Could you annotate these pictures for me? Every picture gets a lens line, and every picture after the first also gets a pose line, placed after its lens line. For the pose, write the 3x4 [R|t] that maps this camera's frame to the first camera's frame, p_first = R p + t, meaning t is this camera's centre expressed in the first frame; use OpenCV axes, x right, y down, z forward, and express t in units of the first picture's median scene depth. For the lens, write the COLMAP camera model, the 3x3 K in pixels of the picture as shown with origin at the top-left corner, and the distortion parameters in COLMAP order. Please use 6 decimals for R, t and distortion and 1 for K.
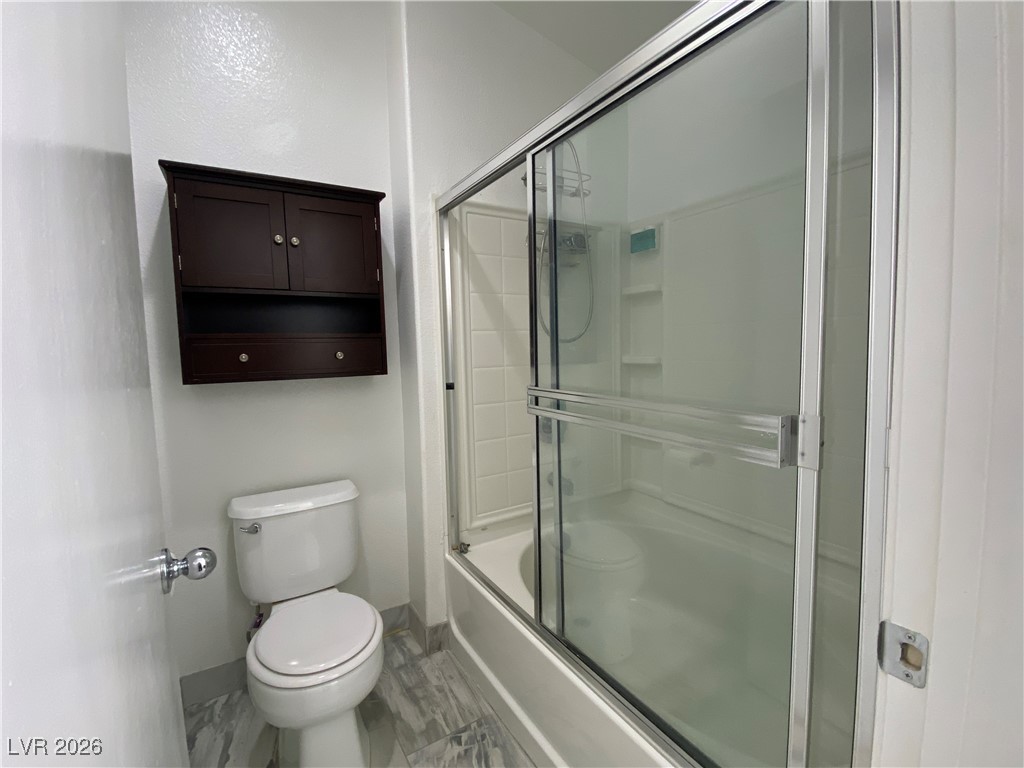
lens RADIAL K [[458.0, 0, 512.9], [0, 458.0, 380.6], [0, 0, 1]] dist [-0.016545, -0.000404]
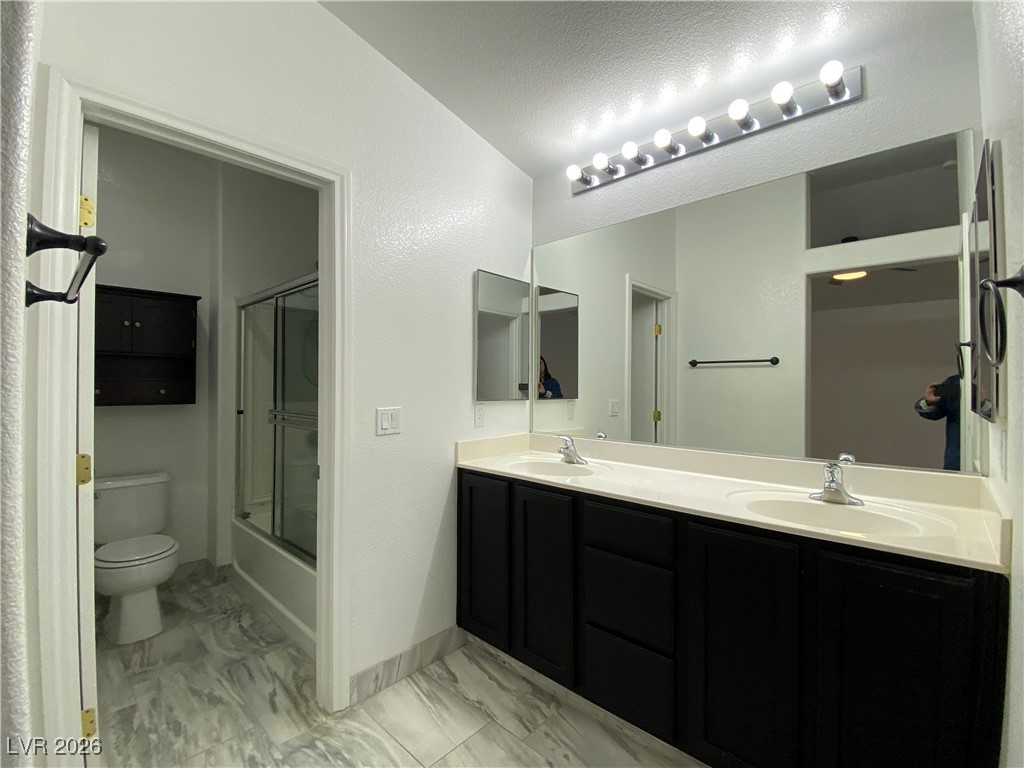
lens RADIAL K [[458.0, 0, 510.4], [0, 458.0, 385.2], [0, 0, 1]] dist [-0.016545, -0.000404]
pose [[0.963206, 0.029873, 0.267098, 0.360645], [-0.006333, 0.996050, -0.088563, 0.055024], [-0.268689, 0.083613, 0.959591, -0.840303]]
